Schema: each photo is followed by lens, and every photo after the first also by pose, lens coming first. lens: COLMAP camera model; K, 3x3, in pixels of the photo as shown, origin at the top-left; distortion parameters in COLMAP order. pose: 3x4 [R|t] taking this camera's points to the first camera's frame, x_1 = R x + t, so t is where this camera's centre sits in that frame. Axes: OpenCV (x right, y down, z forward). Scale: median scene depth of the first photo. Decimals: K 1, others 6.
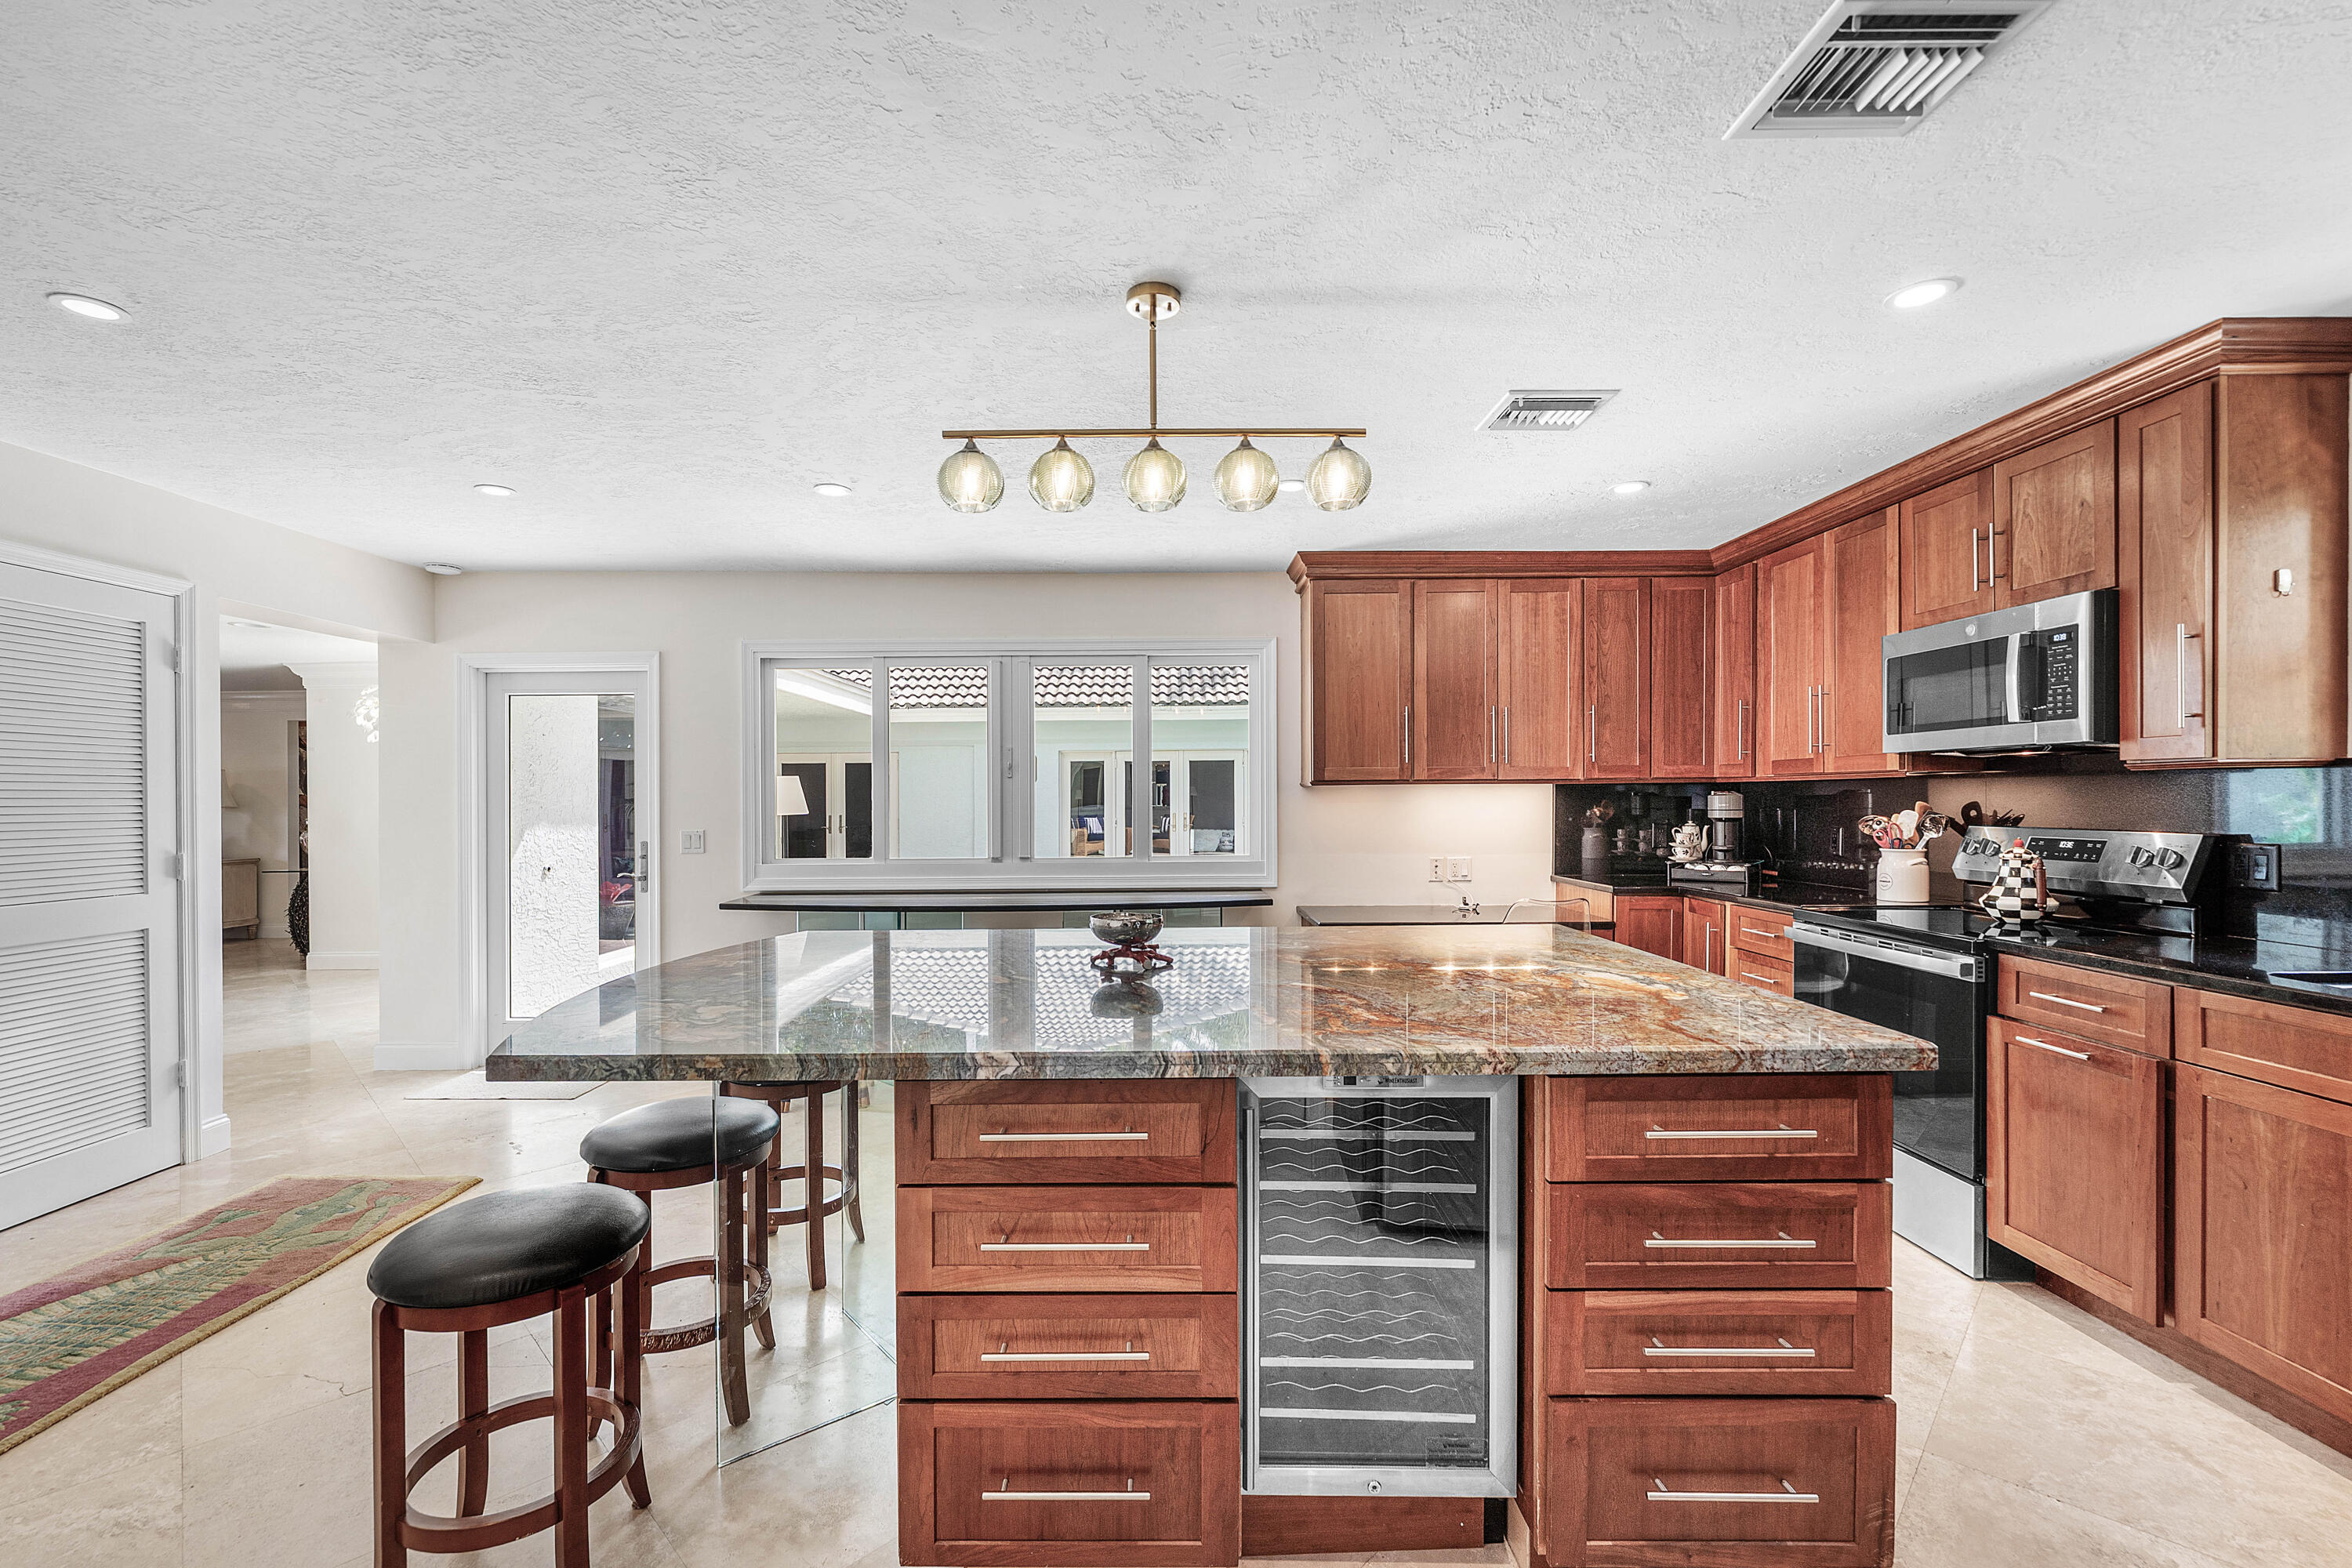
lens RADIAL K [[985.1, 0, 1163.7], [0, 985.1, 841.8], [0, 0, 1]] dist [-0.000049, -0.000101]
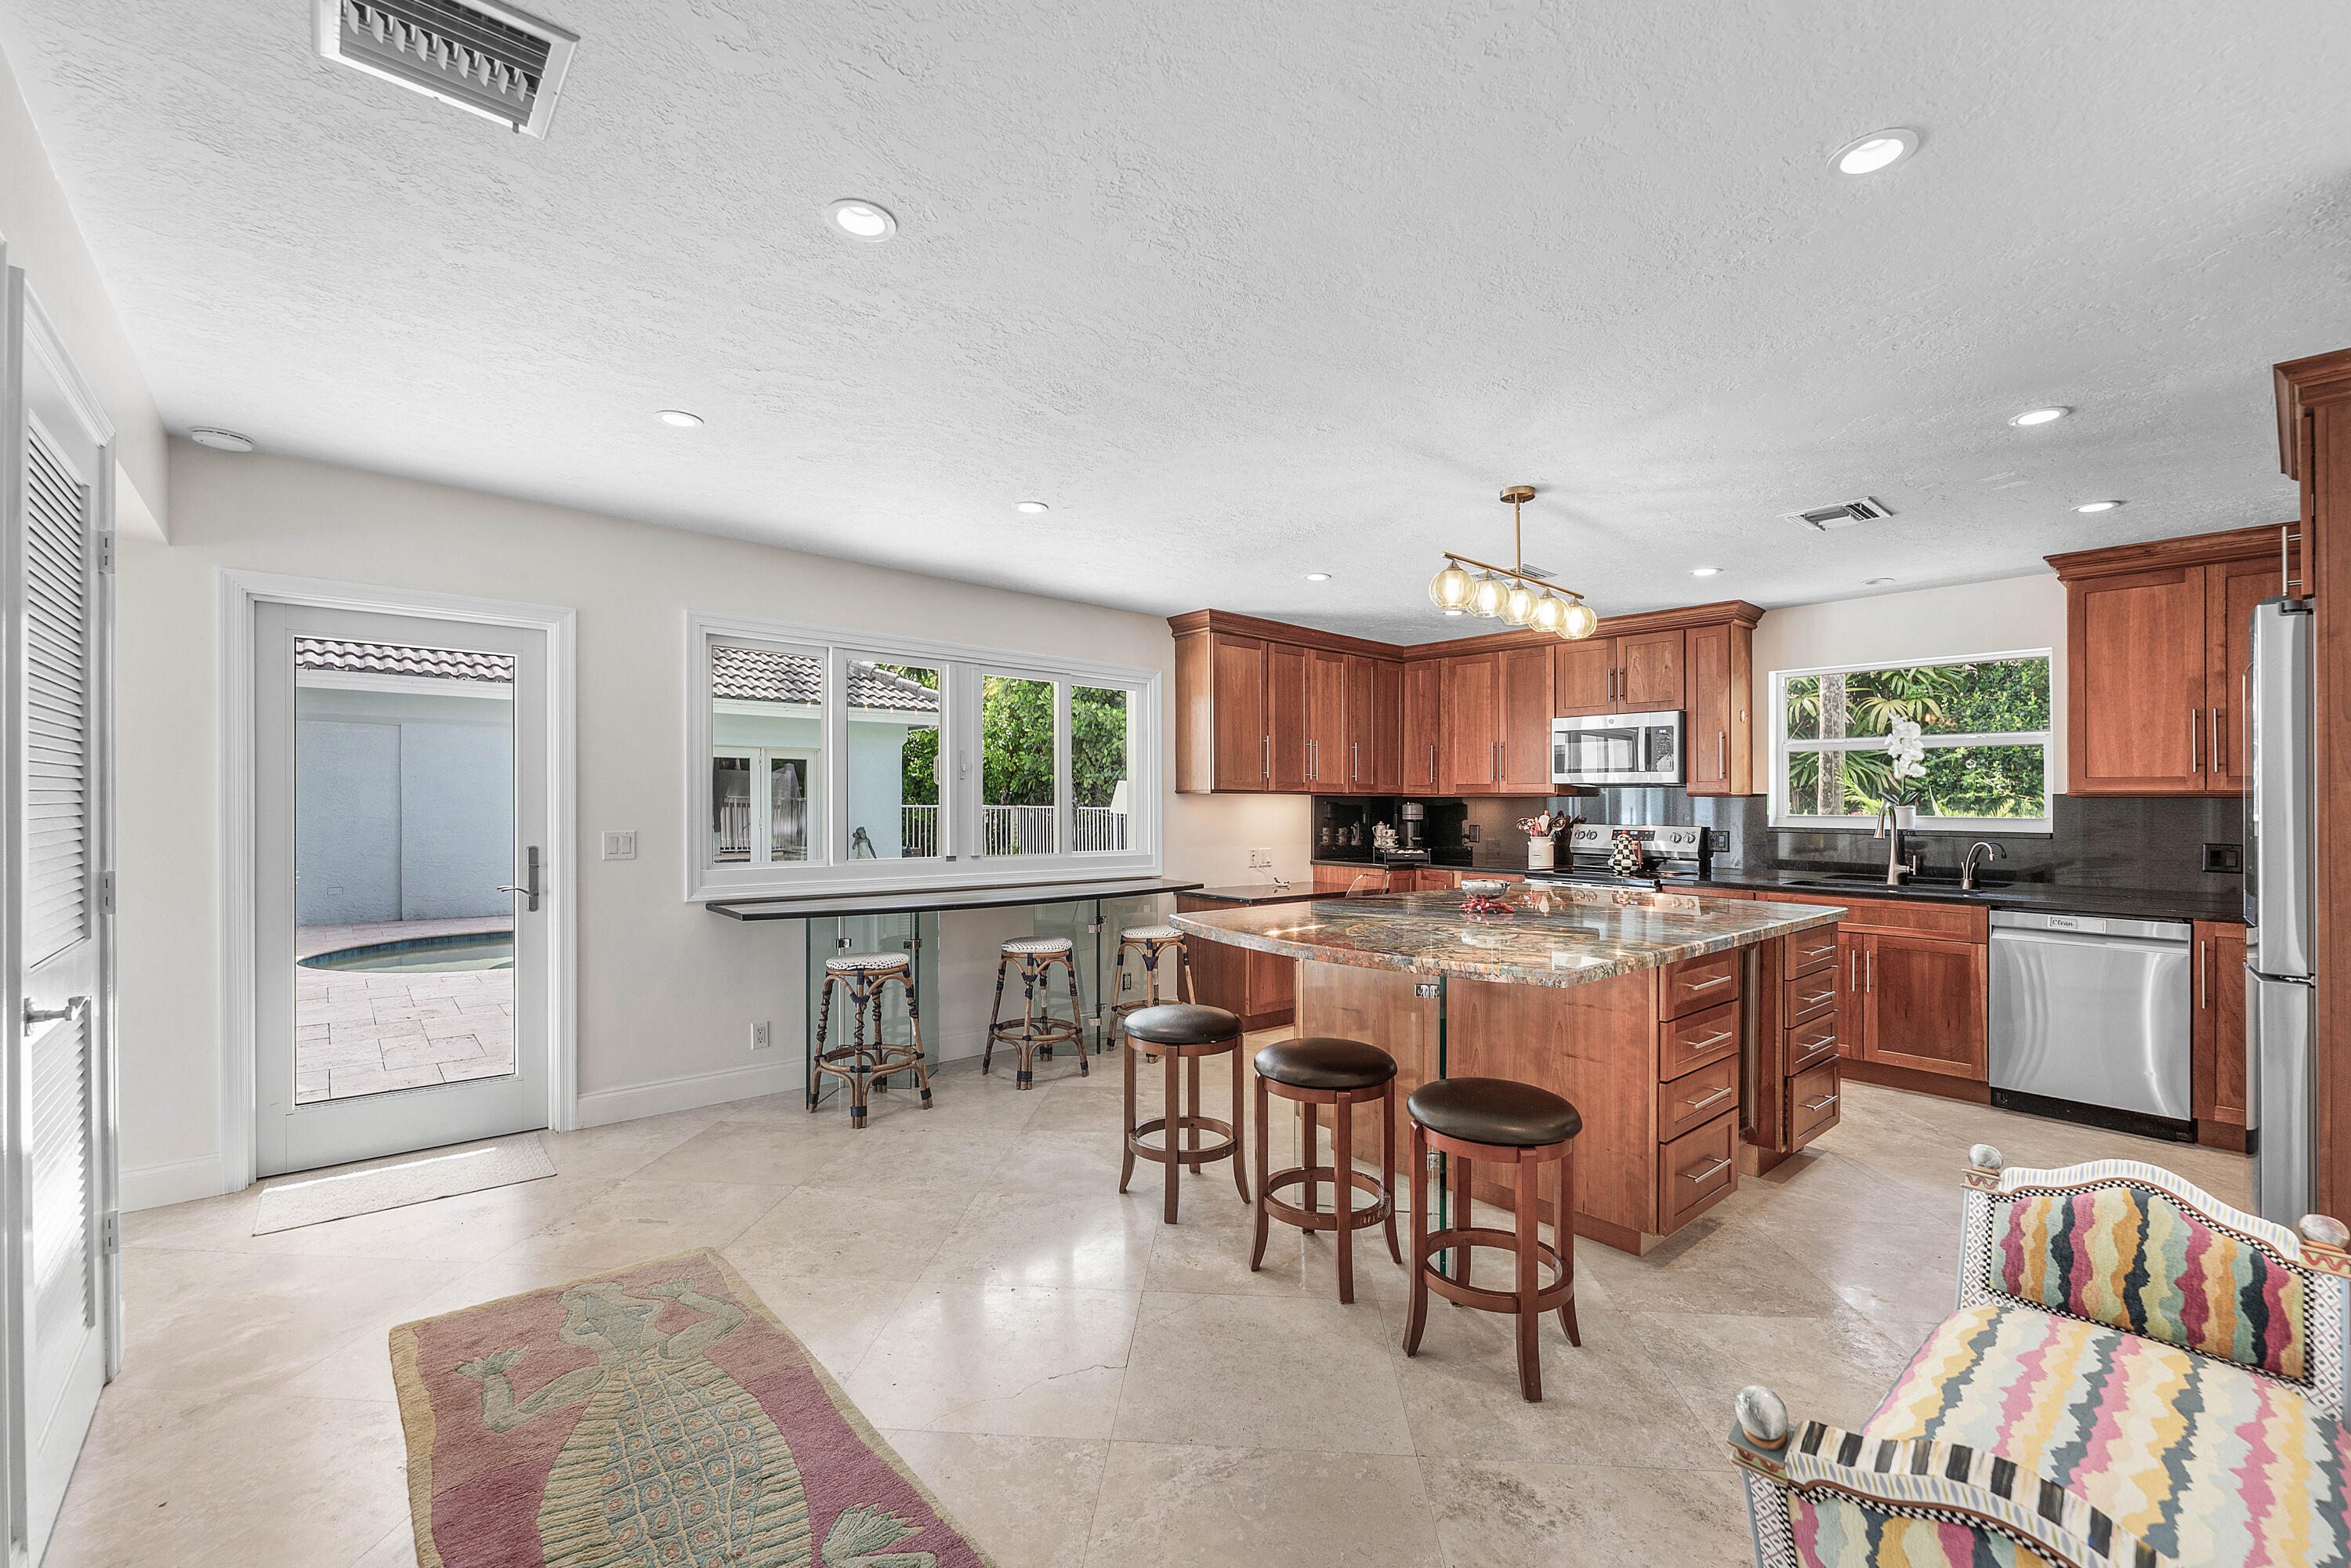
lens RADIAL K [[969.6, 0, 1186.5], [0, 969.6, 836.7], [0, 0, 1]] dist [-0.000387, 0.000206]
pose [[0.747508, -0.009670, 0.664183, -1.074668], [0.015630, 0.999873, -0.003034, 0.002921], [-0.664069, 0.012649, 0.747564, 0.136030]]
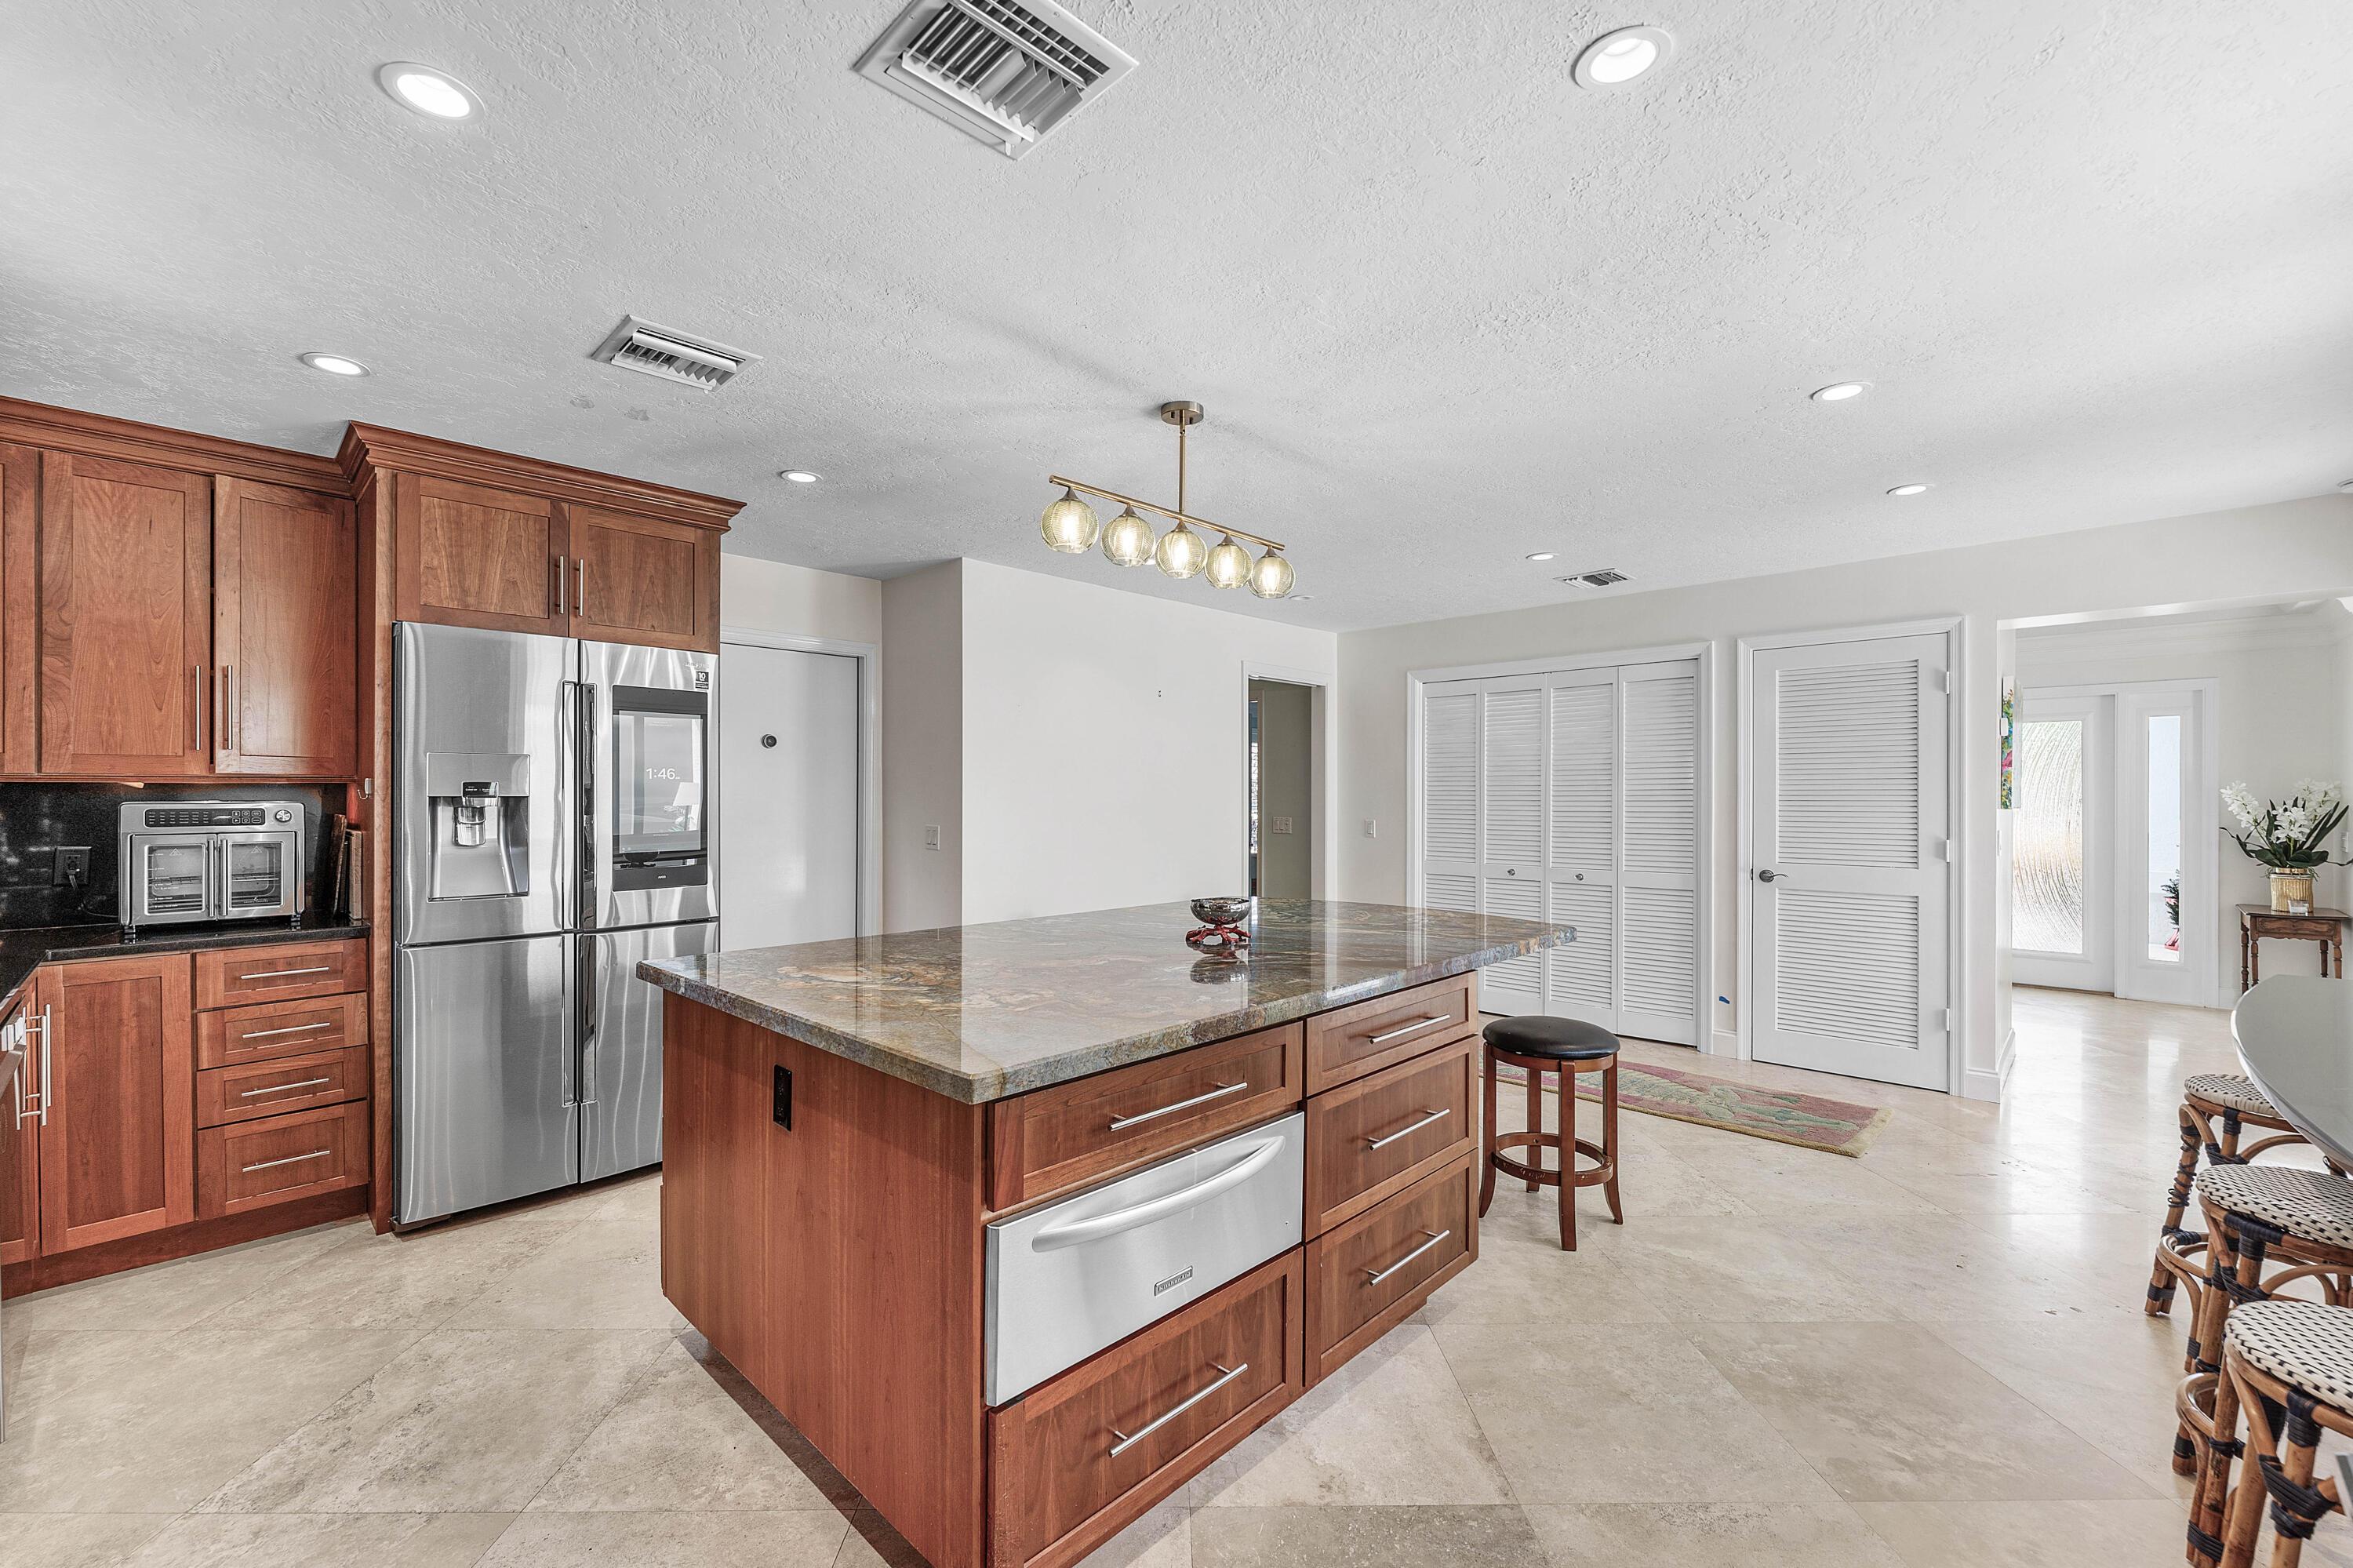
lens RADIAL K [[955.4, 0, 1176.6], [0, 955.4, 789.8], [0, 0, 1]] dist [-0.001034, 0.000043]
pose [[-0.698062, -0.001364, -0.716036, 0.632905], [-0.024878, 0.999441, 0.022350, -0.063704], [0.715605, 0.033415, -0.697705, 1.361233]]
